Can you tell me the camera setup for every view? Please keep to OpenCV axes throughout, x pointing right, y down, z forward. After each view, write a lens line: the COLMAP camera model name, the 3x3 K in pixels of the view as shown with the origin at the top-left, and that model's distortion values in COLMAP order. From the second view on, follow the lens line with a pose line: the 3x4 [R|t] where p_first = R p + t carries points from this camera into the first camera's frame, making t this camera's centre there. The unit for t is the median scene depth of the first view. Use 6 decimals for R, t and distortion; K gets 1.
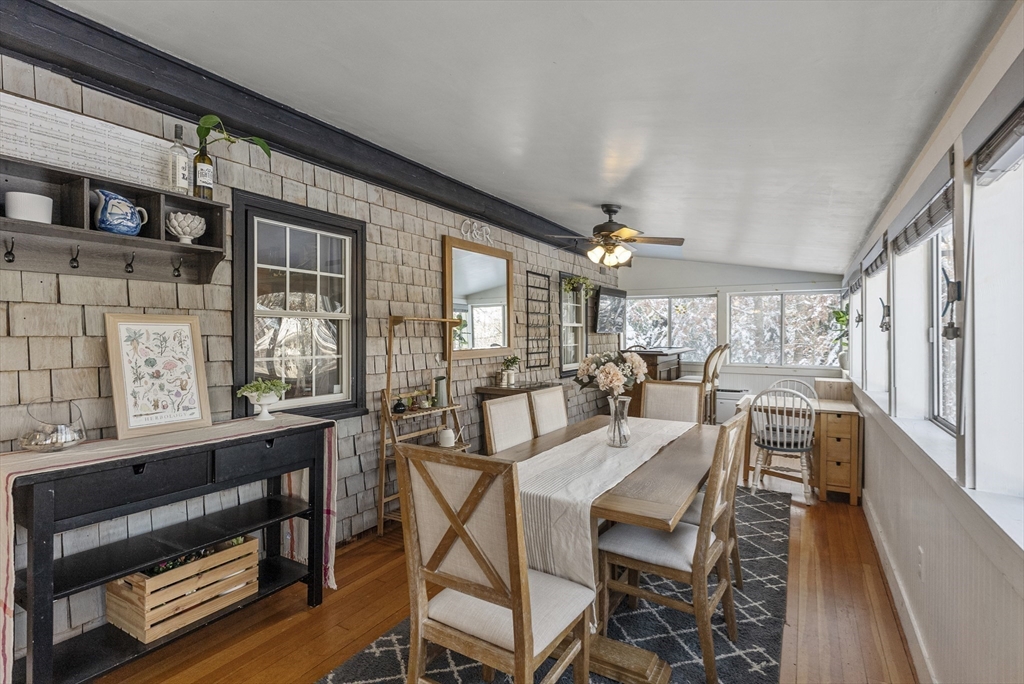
lens RADIAL K [[511.1, 0, 506.6], [0, 511.1, 331.4], [0, 0, 1]] dist [-0.000526, -0.000159]
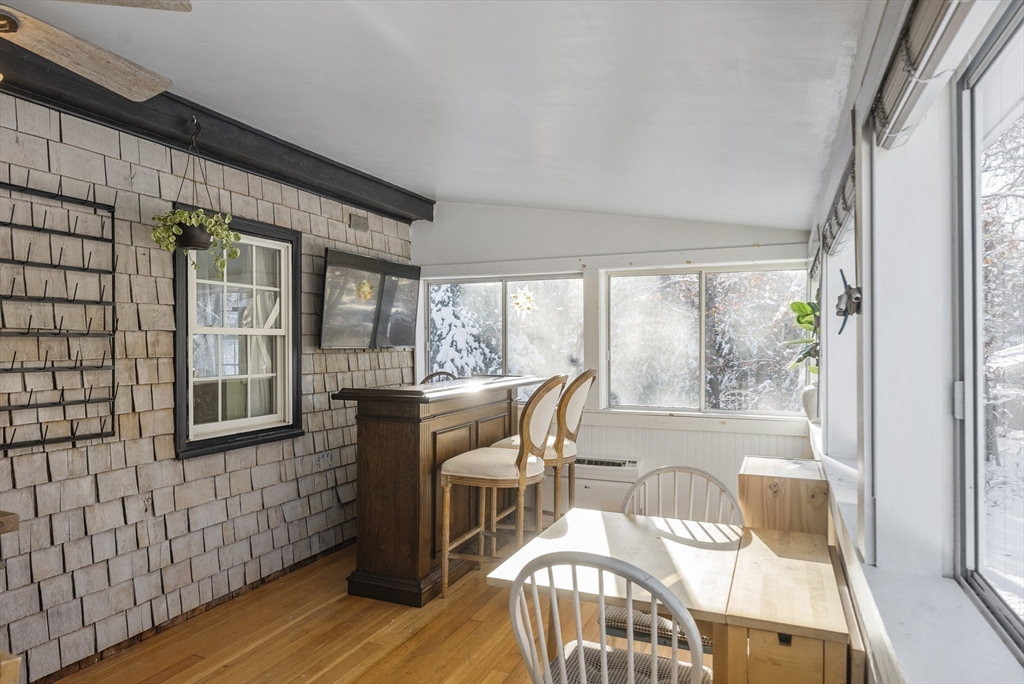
lens RADIAL K [[642.9, 0, 502.1], [0, 642.9, 341.9], [0, 0, 1]] dist [-0.006178, -0.001102]
pose [[0.992394, -0.002512, 0.123079, 0.355481], [0.002666, 0.999996, -0.001085, -0.003070], [-0.123076, 0.001405, 0.992396, 0.523214]]
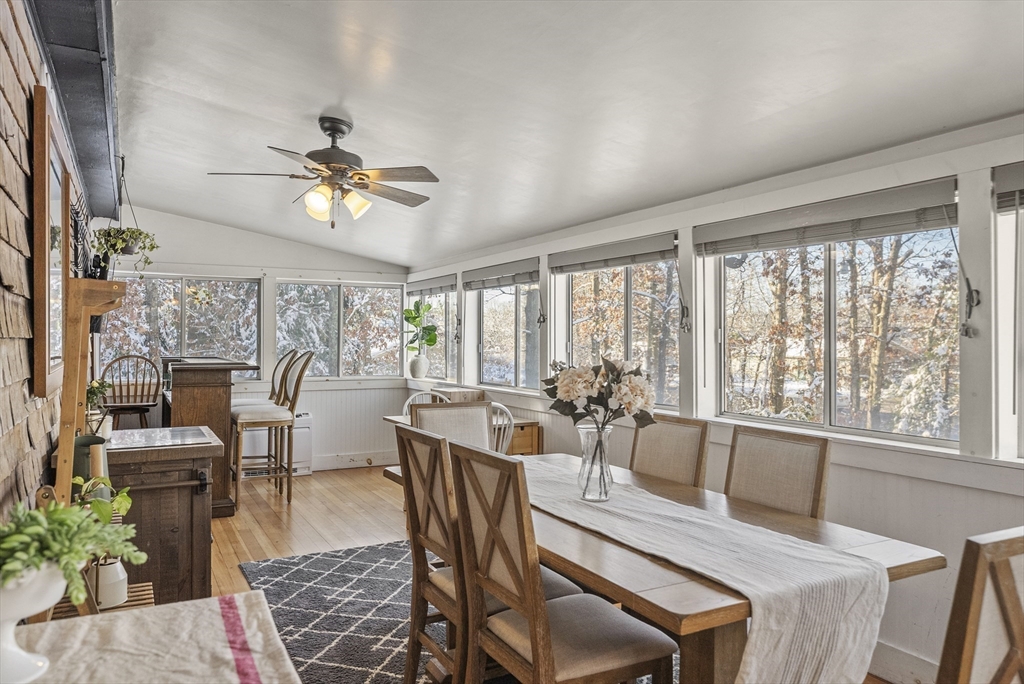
lens RADIAL K [[699.0, 0, 515.5], [0, 699.0, 339.7], [0, 0, 1]] dist [0.005650, -0.006396]
pose [[0.514026, -0.000934, 0.857774, -0.313327], [-0.005197, 0.999978, 0.004204, 0.005409], [-0.857759, -0.006619, 0.514009, 0.310752]]
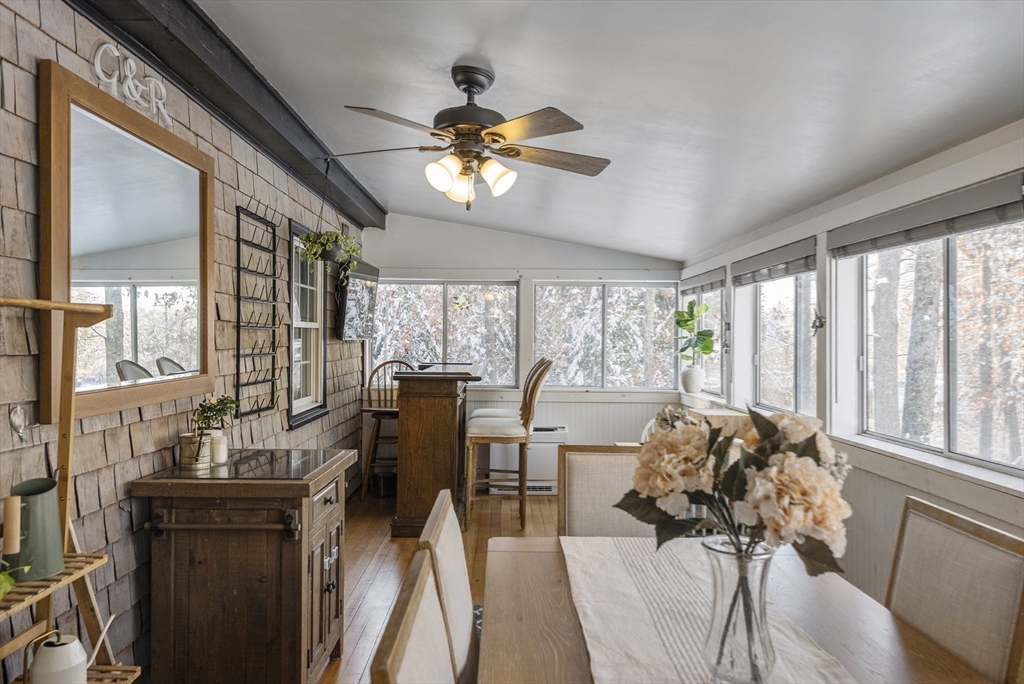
lens RADIAL K [[699.0, 0, 509.6], [0, 699.0, 332.3], [0, 0, 1]] dist [0.005650, -0.006396]
pose [[0.858903, 0.009884, 0.512044, -0.073282], [-0.008283, 0.999951, -0.005408, -0.003693], [-0.512072, 0.000404, 0.858942, 0.343076]]
